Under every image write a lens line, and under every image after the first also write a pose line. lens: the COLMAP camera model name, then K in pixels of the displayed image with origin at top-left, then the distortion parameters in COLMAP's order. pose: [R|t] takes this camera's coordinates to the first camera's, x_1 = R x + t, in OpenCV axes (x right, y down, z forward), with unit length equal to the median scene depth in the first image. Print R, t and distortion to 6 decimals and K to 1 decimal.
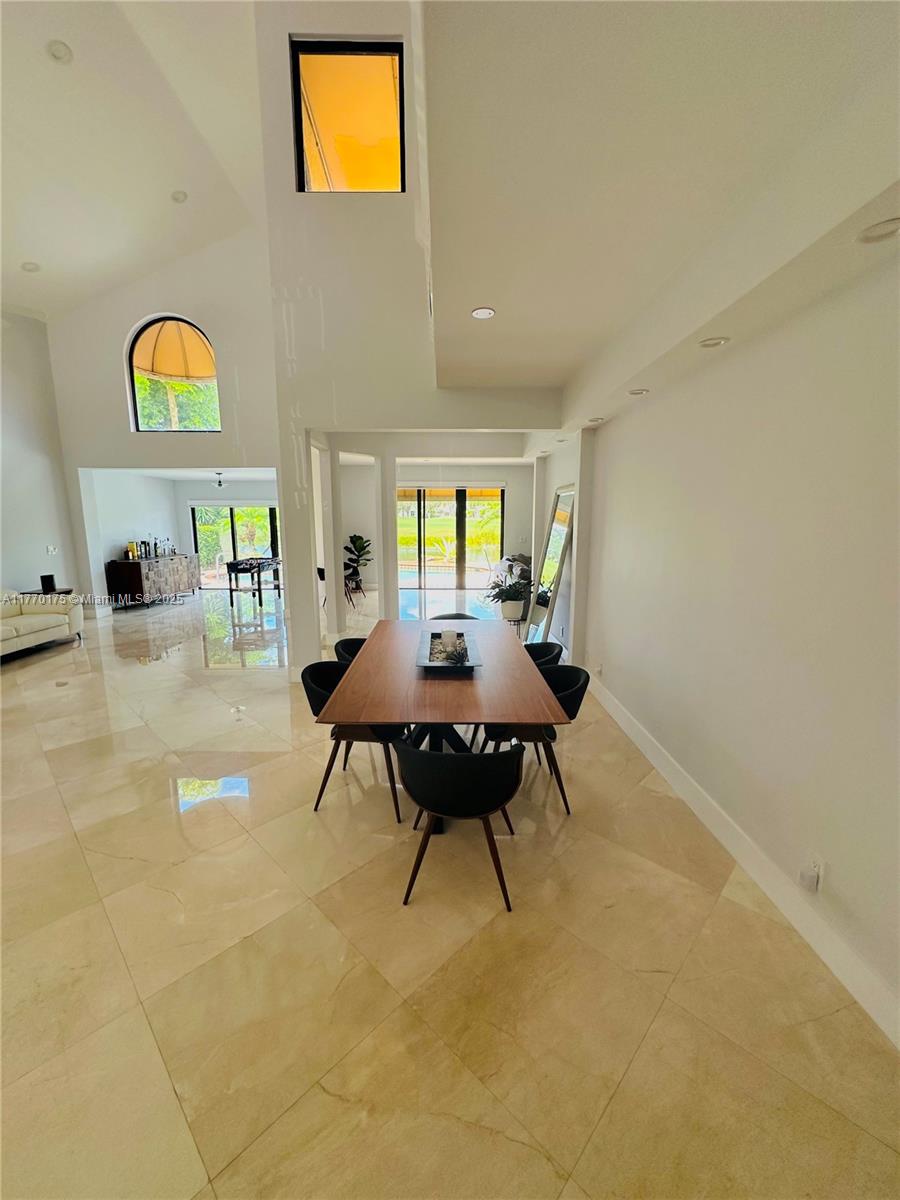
lens RADIAL K [[478.3, 0, 450.2], [0, 478.3, 600.0], [0, 0, 1]] dist [-0.003598, 0.000393]
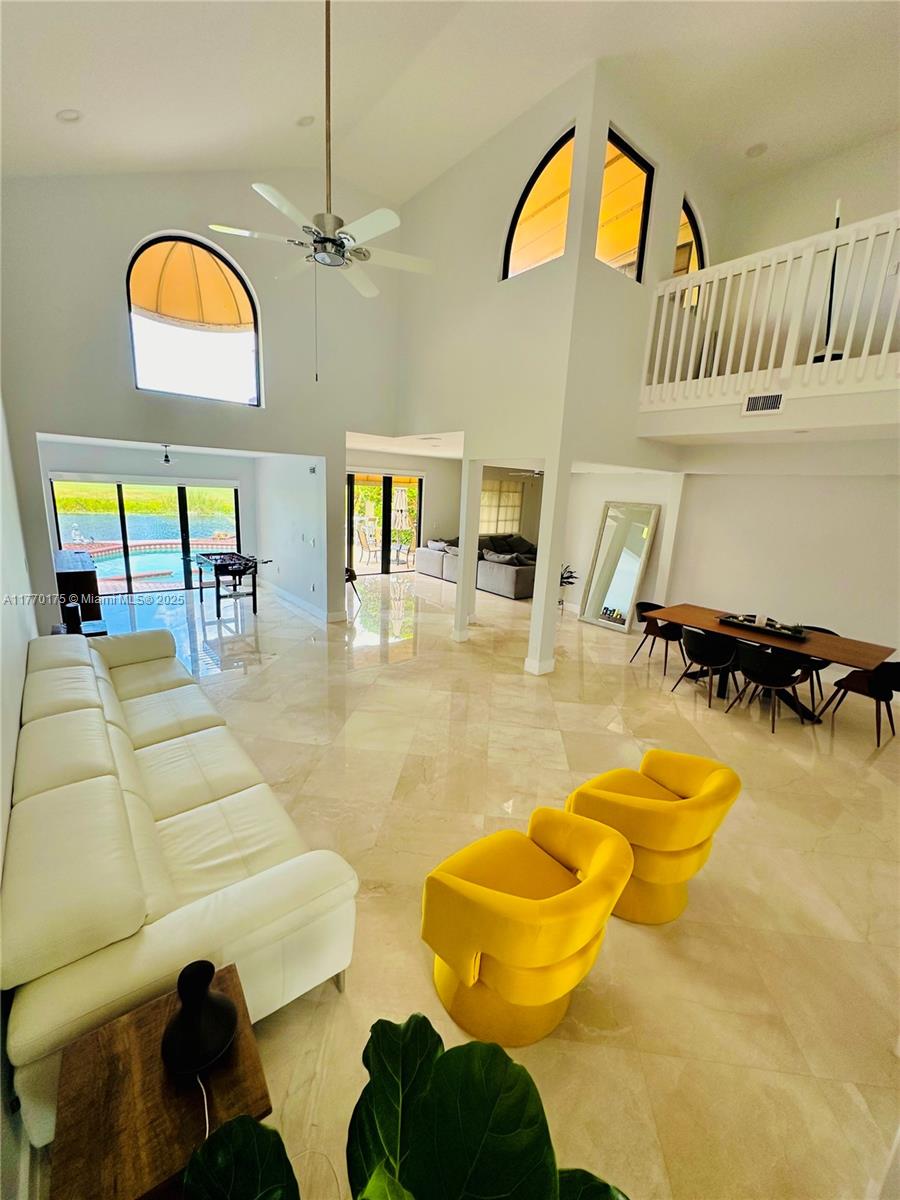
lens RADIAL K [[479.5, 0, 450.0], [0, 479.5, 601.3], [0, 0, 1]] dist [-0.003826, 0.000984]
pose [[0.785331, -0.102905, 0.610464, -0.642073], [0.054740, 0.993768, 0.097098, -0.070979], [-0.616652, -0.042837, 0.786070, 0.123625]]
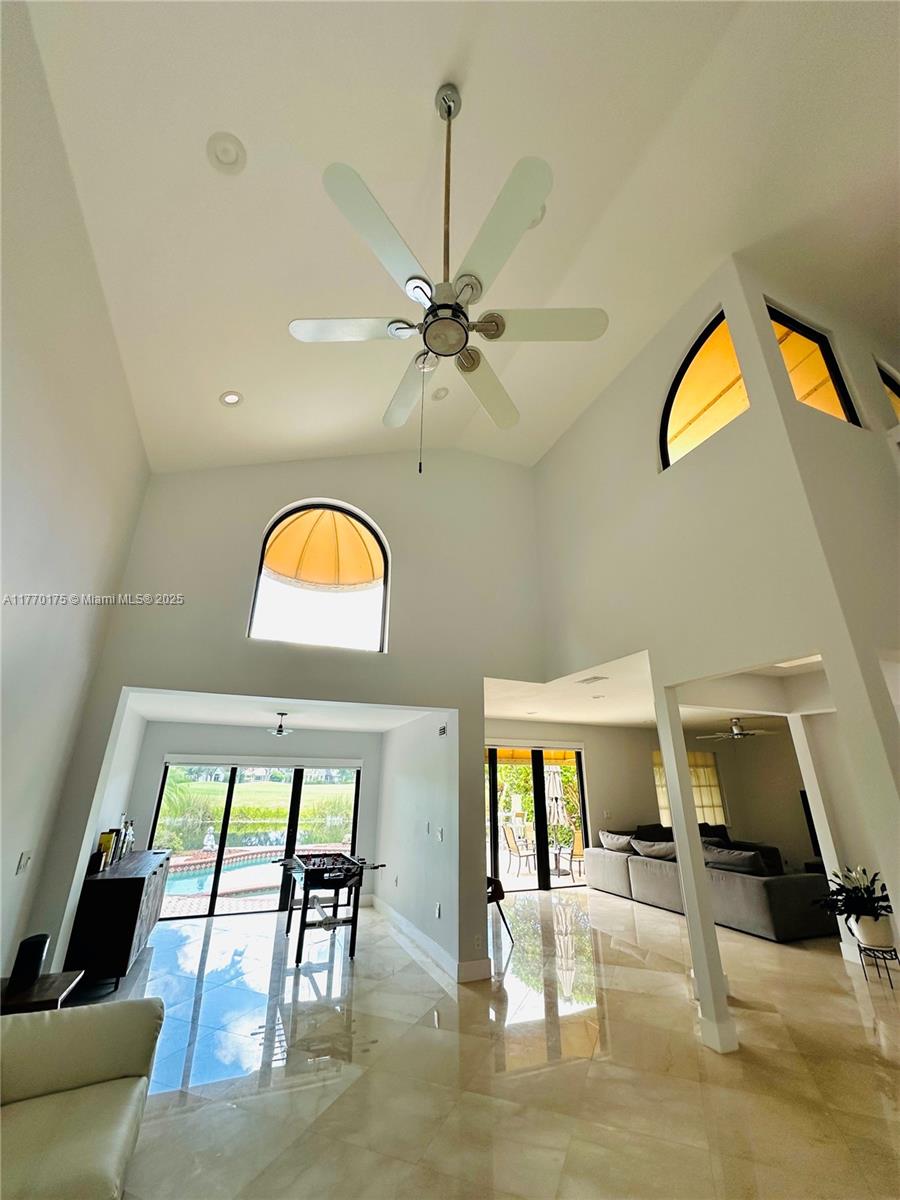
lens RADIAL K [[479.5, 0, 450.0], [0, 479.5, 601.3], [0, 0, 1]] dist [-0.003826, 0.000984]
pose [[0.928262, 0.138794, 0.345060, -0.538710], [0.056107, 0.864887, -0.498822, -0.058958], [-0.367671, 0.482398, 0.795054, 0.329297]]
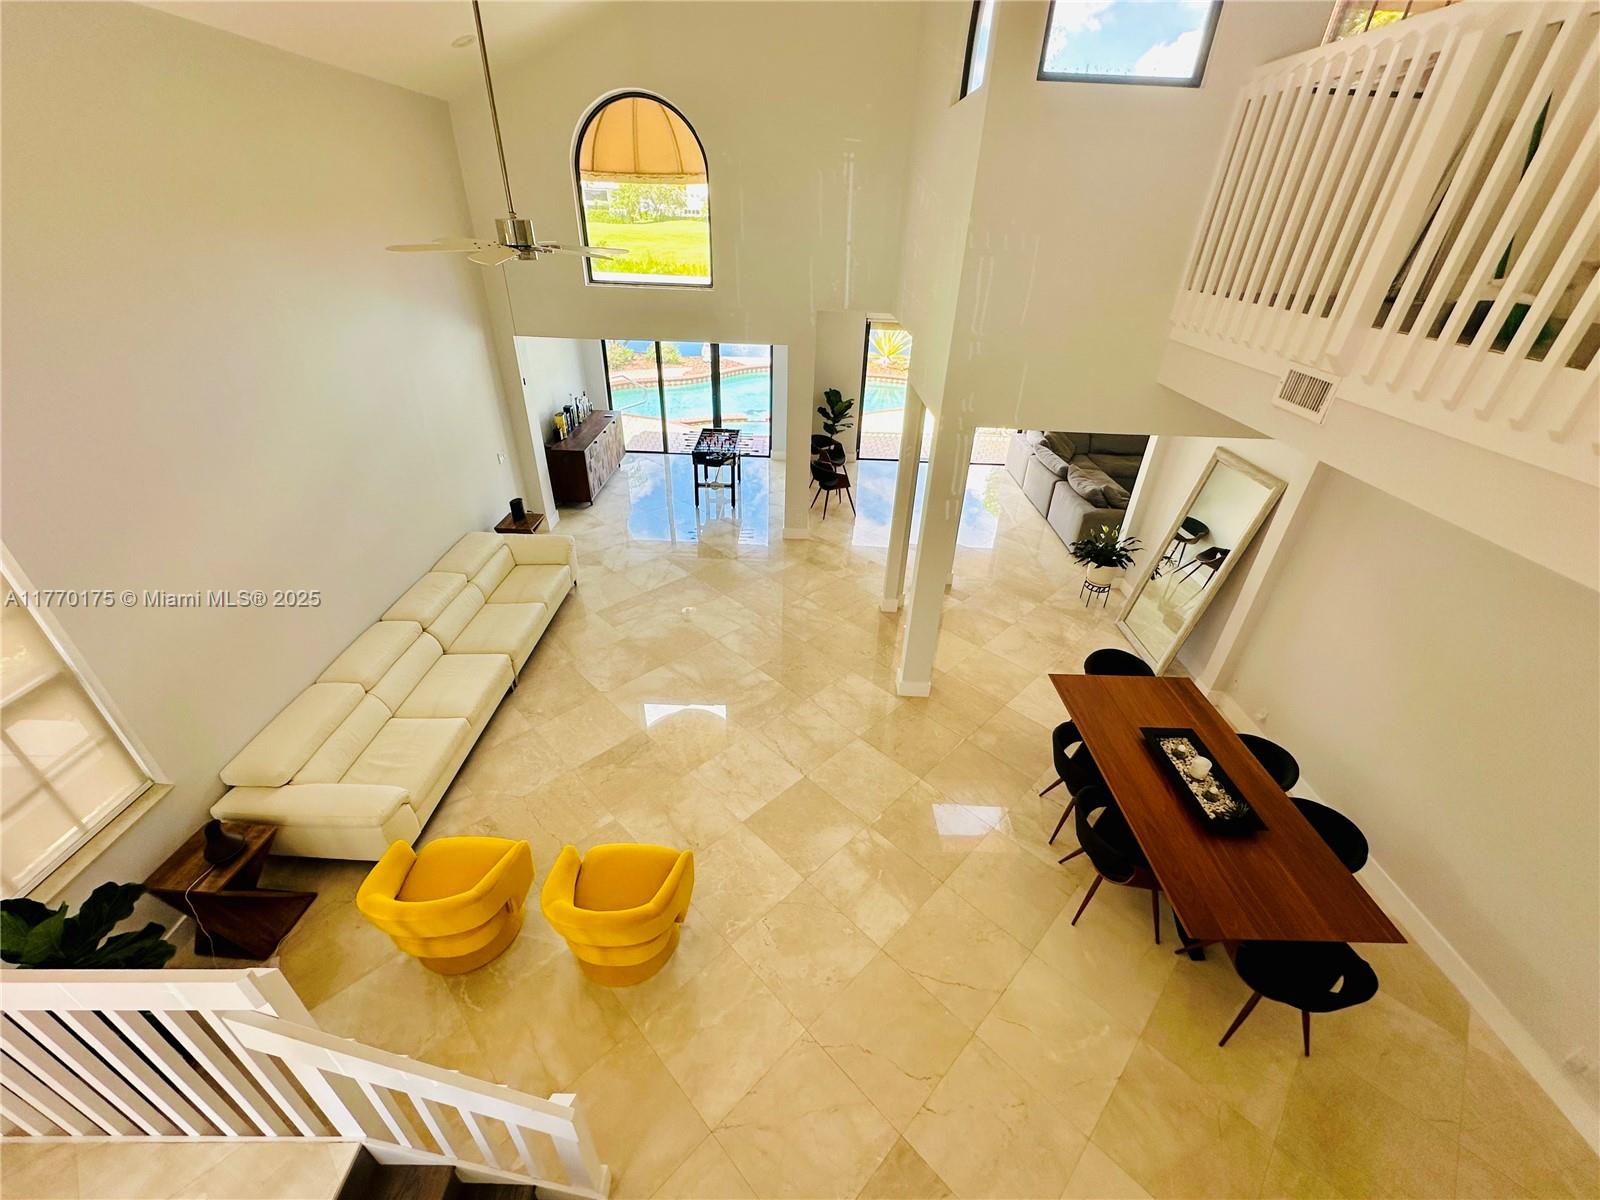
lens RADIAL K [[639.0, 0, 801.3], [0, 639.0, 602.2], [0, 0, 1]] dist [-0.003033, 0.000677]
pose [[0.999299, 0.037236, 0.003938, -0.284472], [-0.036050, 0.928328, 0.370010, -0.232988], [0.010122, -0.369893, 0.929019, -0.029714]]
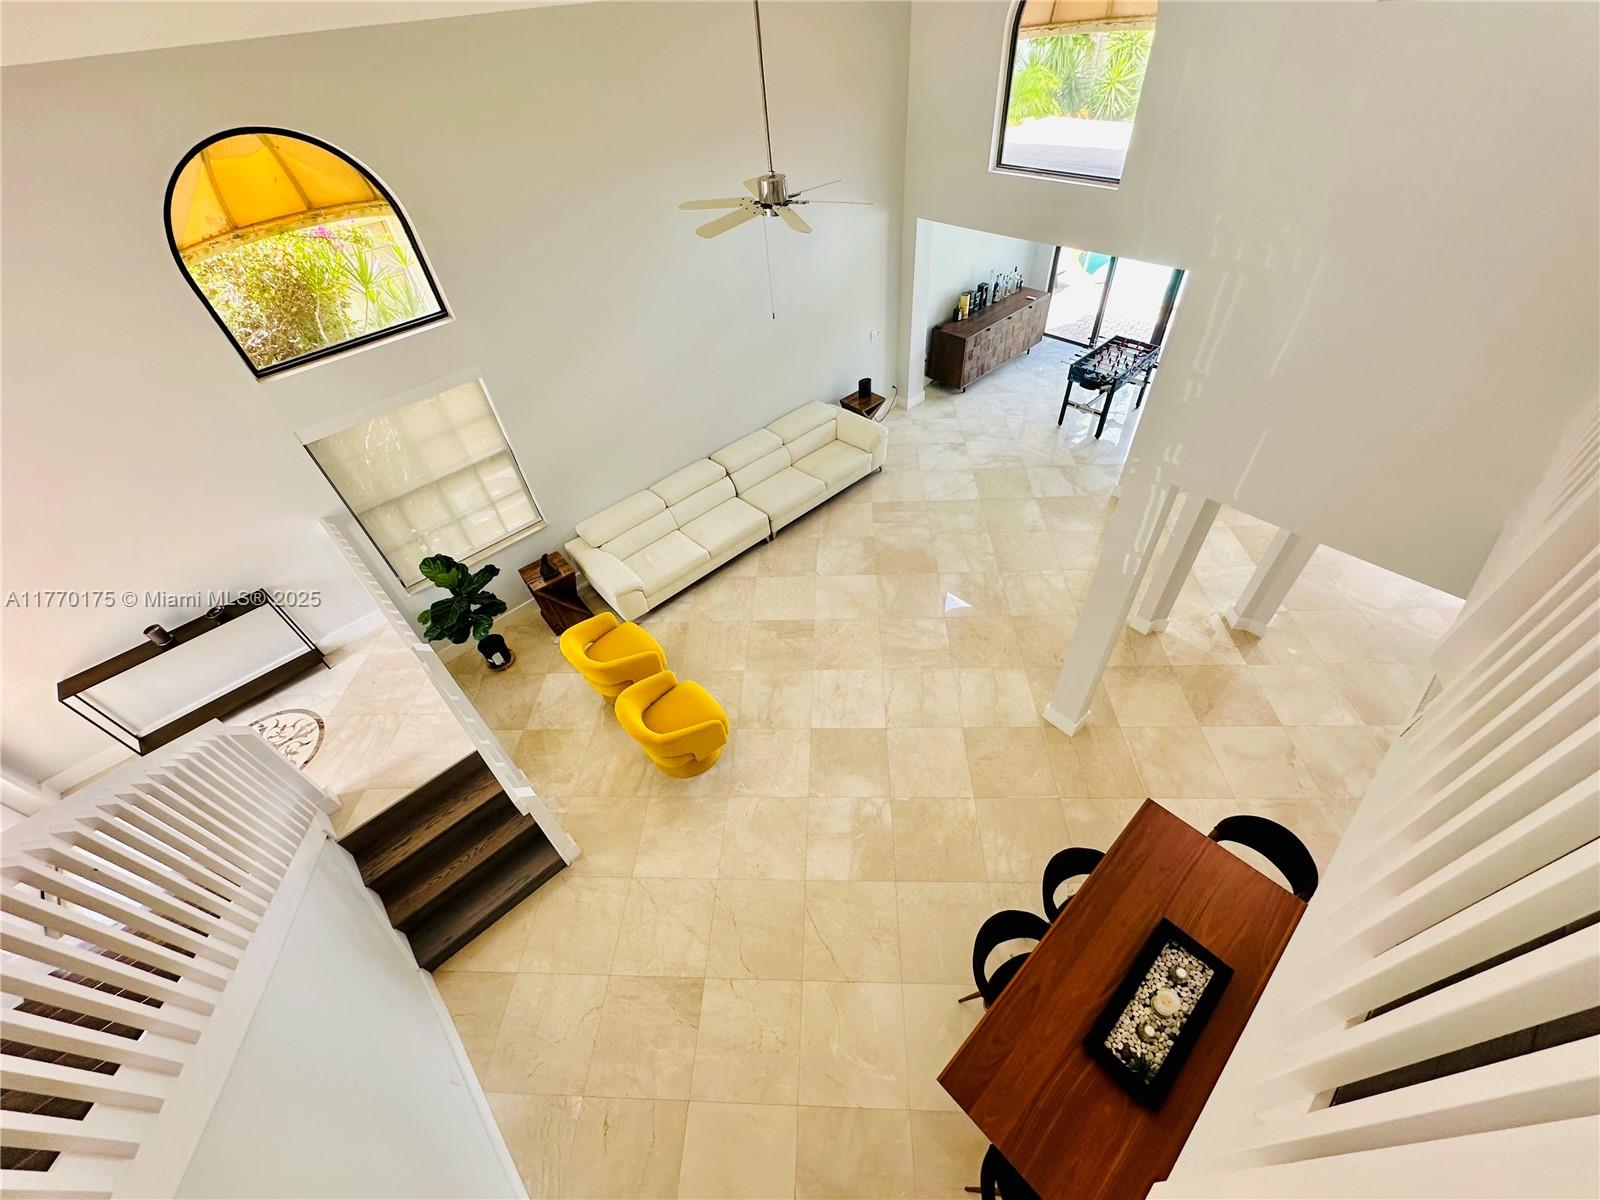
lens RADIAL K [[639.4, 0, 799.4], [0, 639.4, 600.5], [0, 0, 1]] dist [-0.003826, 0.000984]
pose [[0.665564, 0.493498, -0.559896, -0.048620], [-0.055094, 0.780629, 0.622562, -0.355069], [0.744304, -0.383508, 0.546747, 0.082994]]
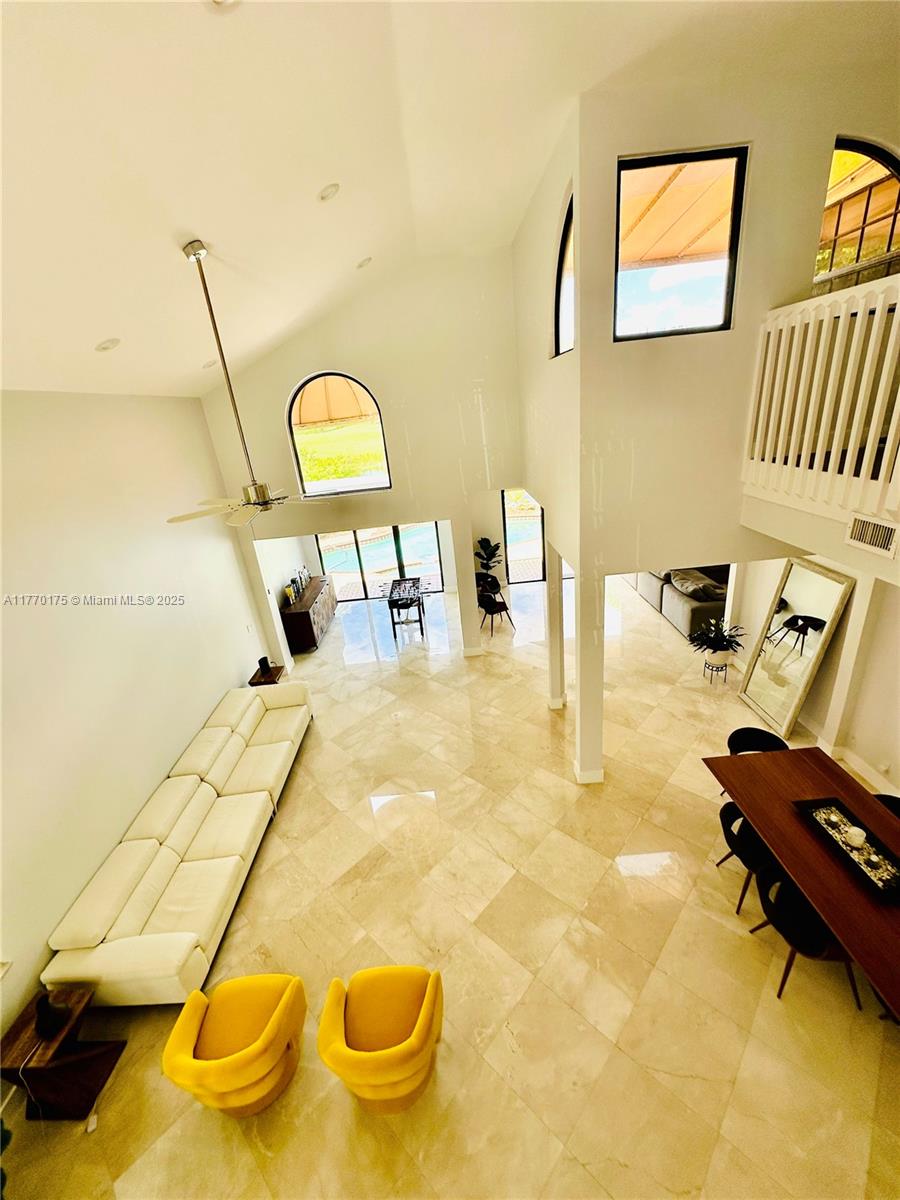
lens RADIAL K [[479.2, 0, 450.4], [0, 479.2, 600.8], [0, 0, 1]] dist [-0.003033, 0.000677]
pose [[0.994847, -0.097704, -0.027084, -0.301573], [0.101246, 0.971476, 0.214440, -0.277097], [0.005360, -0.216077, 0.976362, 0.000658]]
